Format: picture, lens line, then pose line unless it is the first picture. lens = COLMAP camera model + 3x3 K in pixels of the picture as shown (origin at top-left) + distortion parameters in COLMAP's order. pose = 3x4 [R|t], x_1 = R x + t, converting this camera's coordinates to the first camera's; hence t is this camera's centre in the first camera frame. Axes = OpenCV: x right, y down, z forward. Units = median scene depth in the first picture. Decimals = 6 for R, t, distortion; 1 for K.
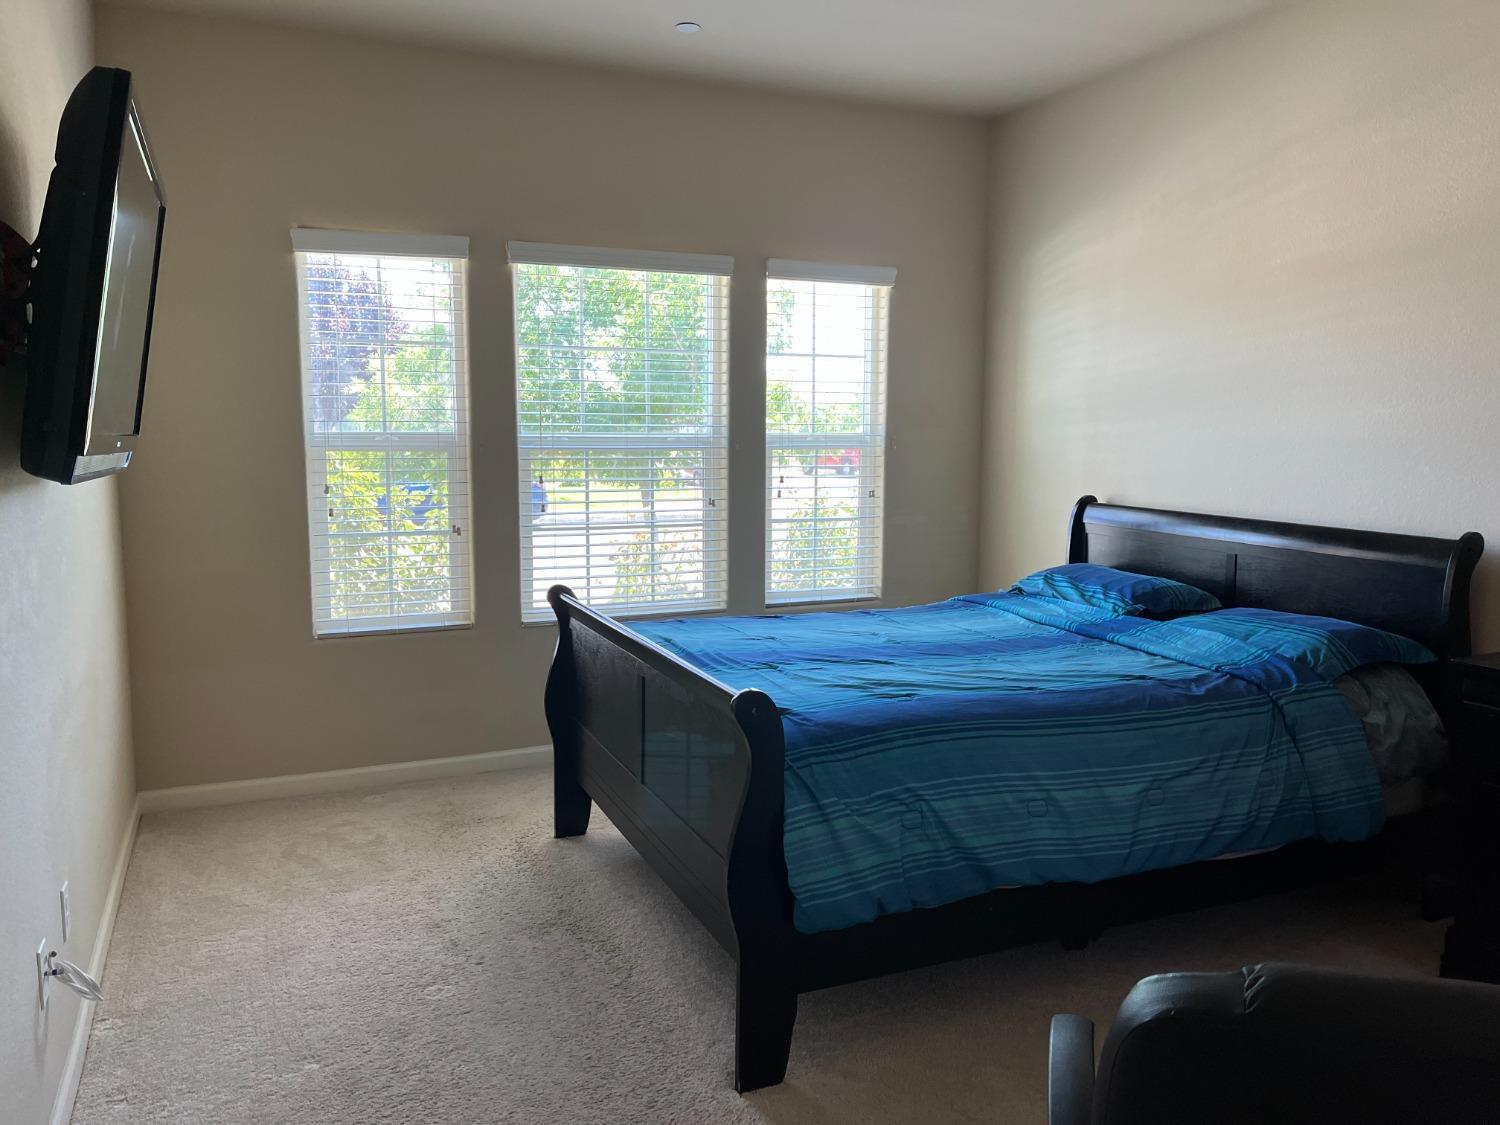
lens RADIAL K [[1141.9, 0, 750.0], [0, 1141.9, 562.5], [0, 0, 1]] dist [0.075605, -0.094713]
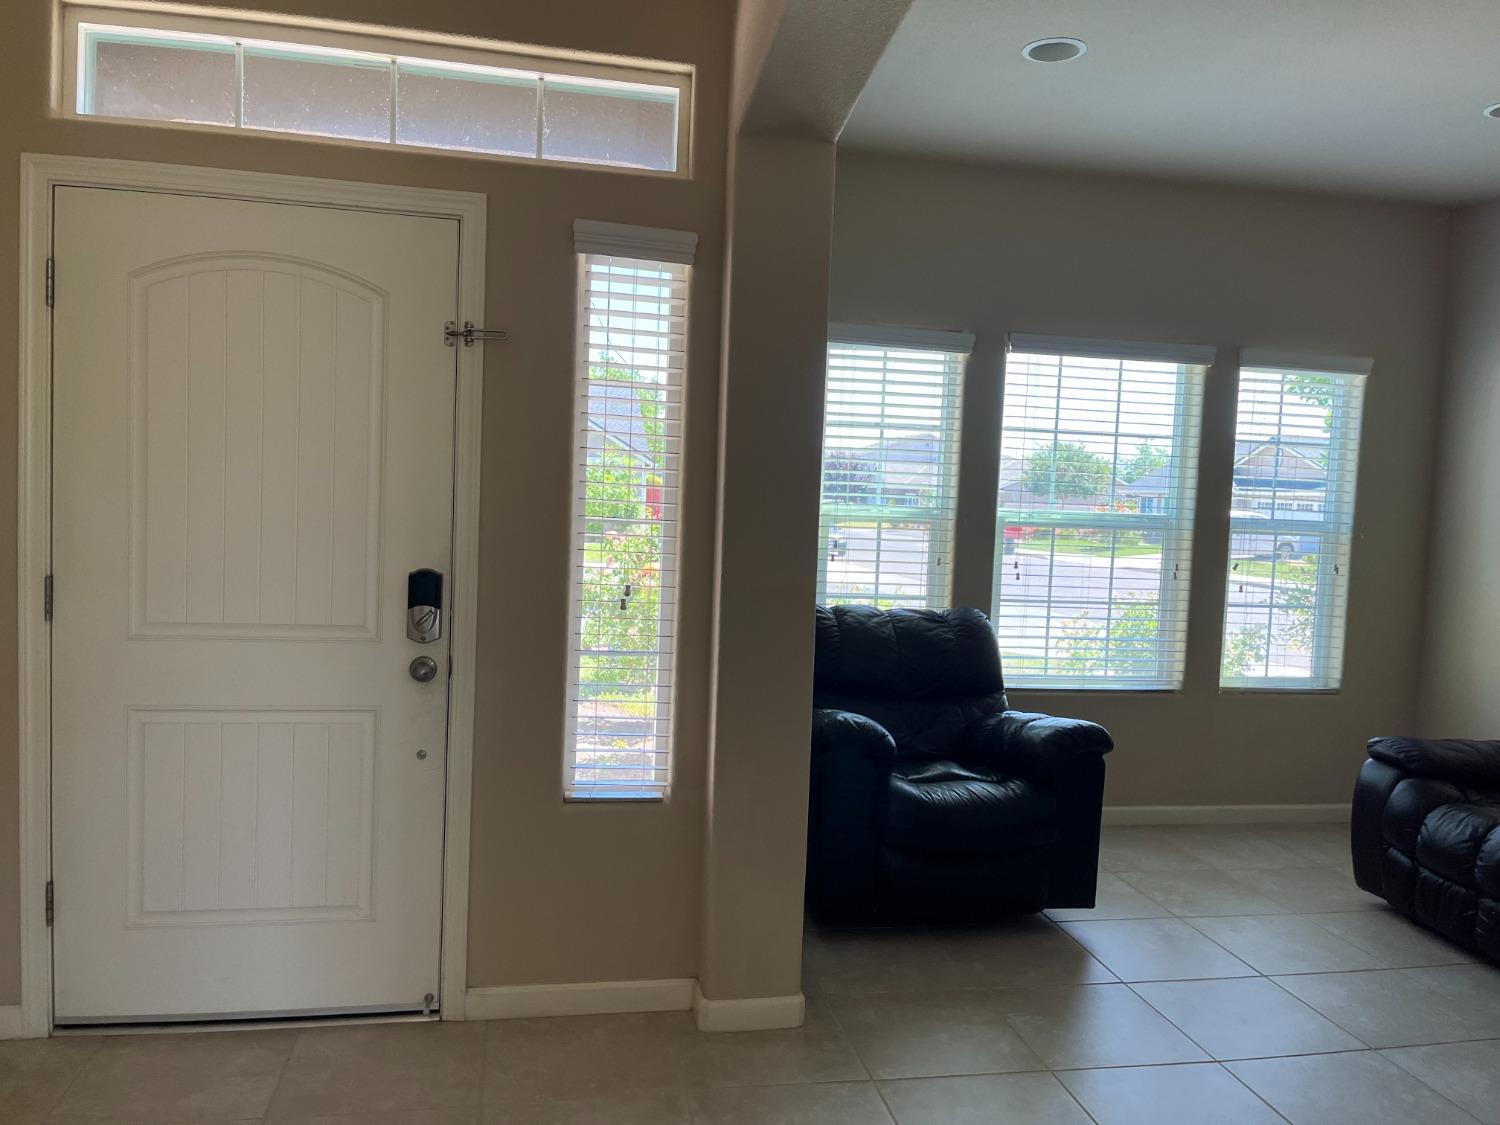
lens RADIAL K [[1141.9, 0, 750.0], [0, 1141.9, 562.5], [0, 0, 1]] dist [0.075605, -0.094713]
pose [[0.975945, 0.046480, -0.213005, -0.187217], [-0.059113, 0.996826, -0.053325, 0.007033], [0.209851, 0.064634, 0.975595, -0.088221]]
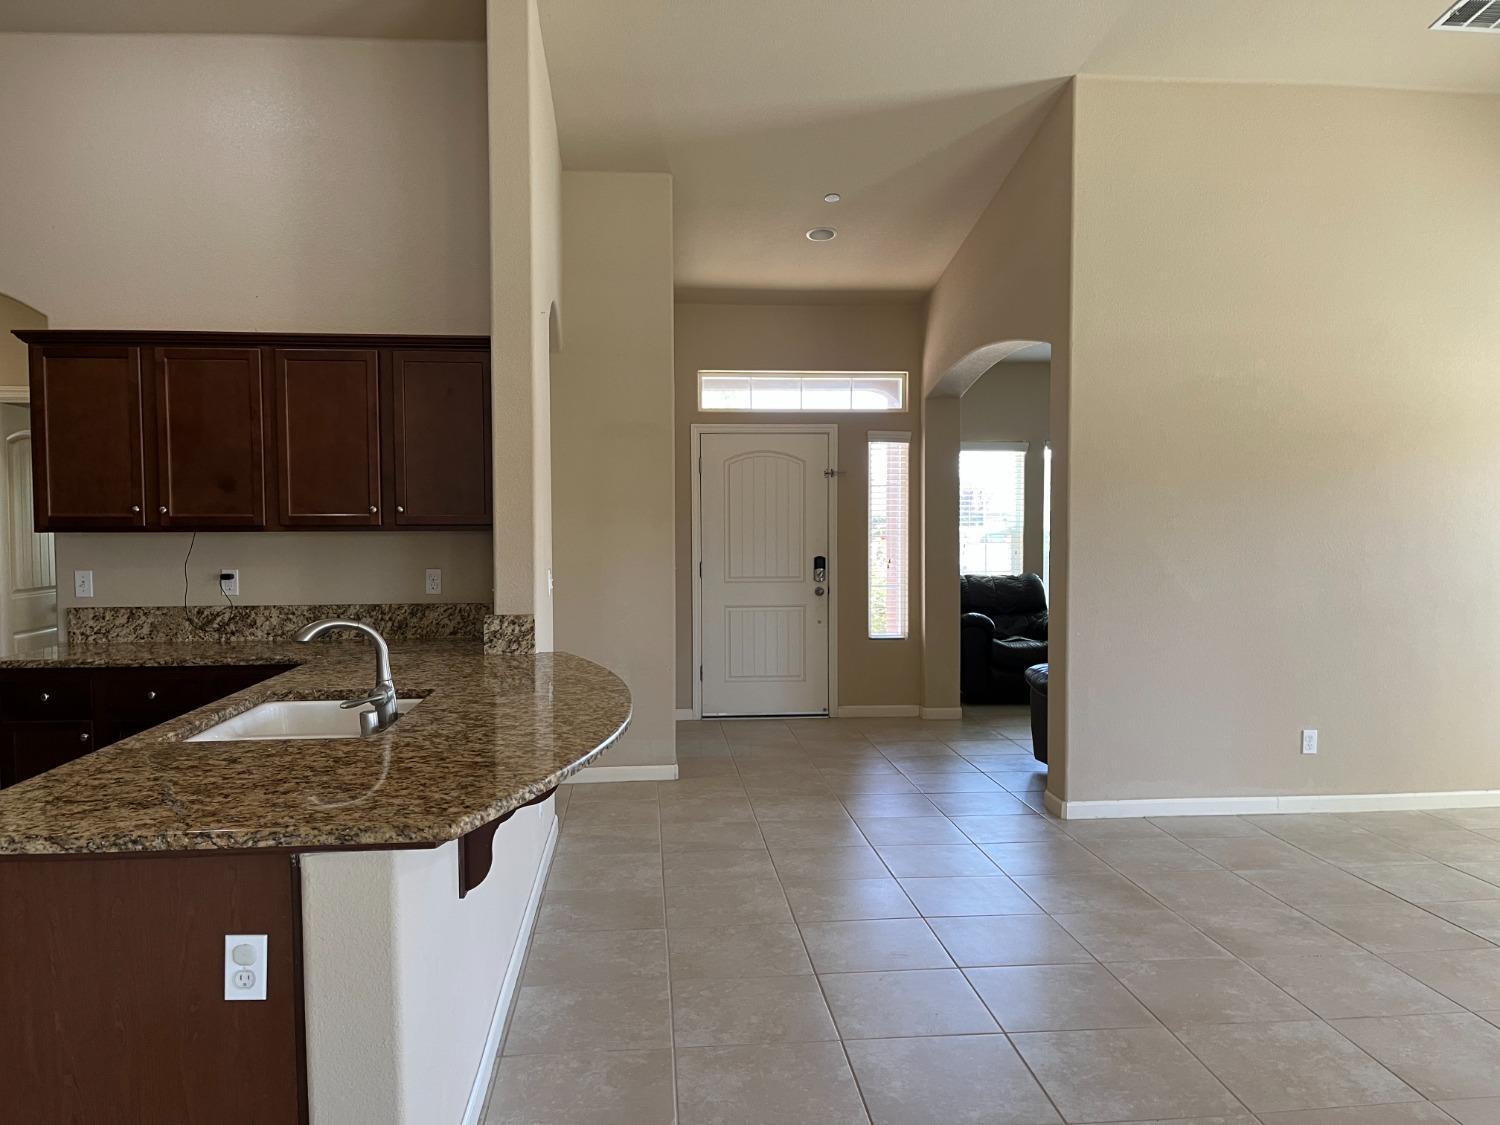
lens RADIAL K [[1141.9, 0, 750.0], [0, 1141.9, 562.5], [0, 0, 1]] dist [0.075605, -0.094713]
pose [[0.949482, 0.000401, -0.313821, -0.048292], [-0.026452, 0.996543, -0.078759, 0.134400], [0.312705, 0.083082, 0.946210, -1.166864]]
